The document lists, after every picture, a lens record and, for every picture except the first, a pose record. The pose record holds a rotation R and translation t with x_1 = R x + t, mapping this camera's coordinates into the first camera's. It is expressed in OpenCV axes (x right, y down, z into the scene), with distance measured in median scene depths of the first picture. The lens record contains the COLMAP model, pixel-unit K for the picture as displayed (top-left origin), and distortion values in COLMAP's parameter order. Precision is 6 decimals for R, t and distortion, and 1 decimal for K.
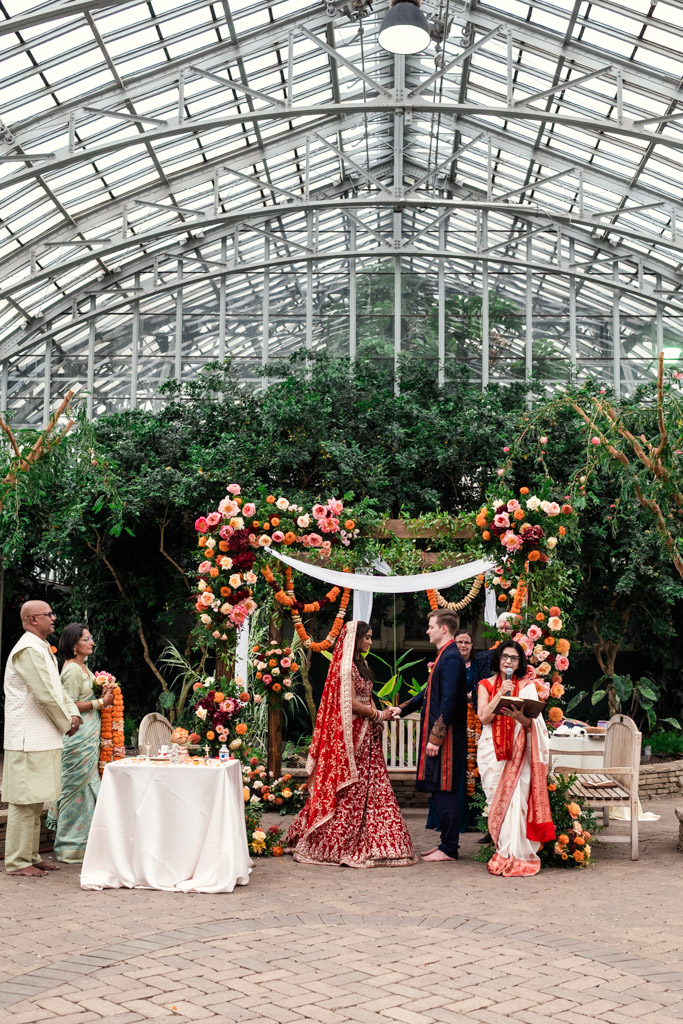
lens RADIAL K [[1168.5, 0, 341.3], [0, 1168.5, 599.7], [0, 0, 1]] dist [-0.014052, -0.010183]
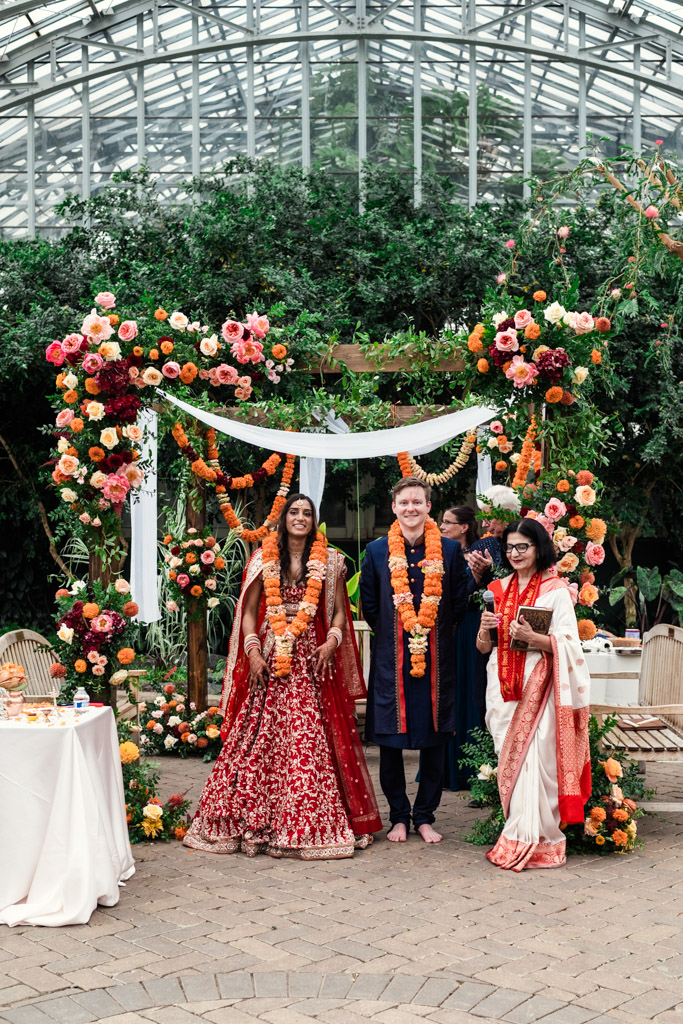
lens RADIAL K [[1168.5, 0, 341.3], [0, 1168.5, 599.7], [0, 0, 1]] dist [-0.014052, -0.010183]
pose [[0.999793, -0.012977, 0.015640, 0.030024], [0.011469, 0.995605, 0.092948, 0.015452], [-0.016777, -0.092749, 0.995548, 0.315611]]
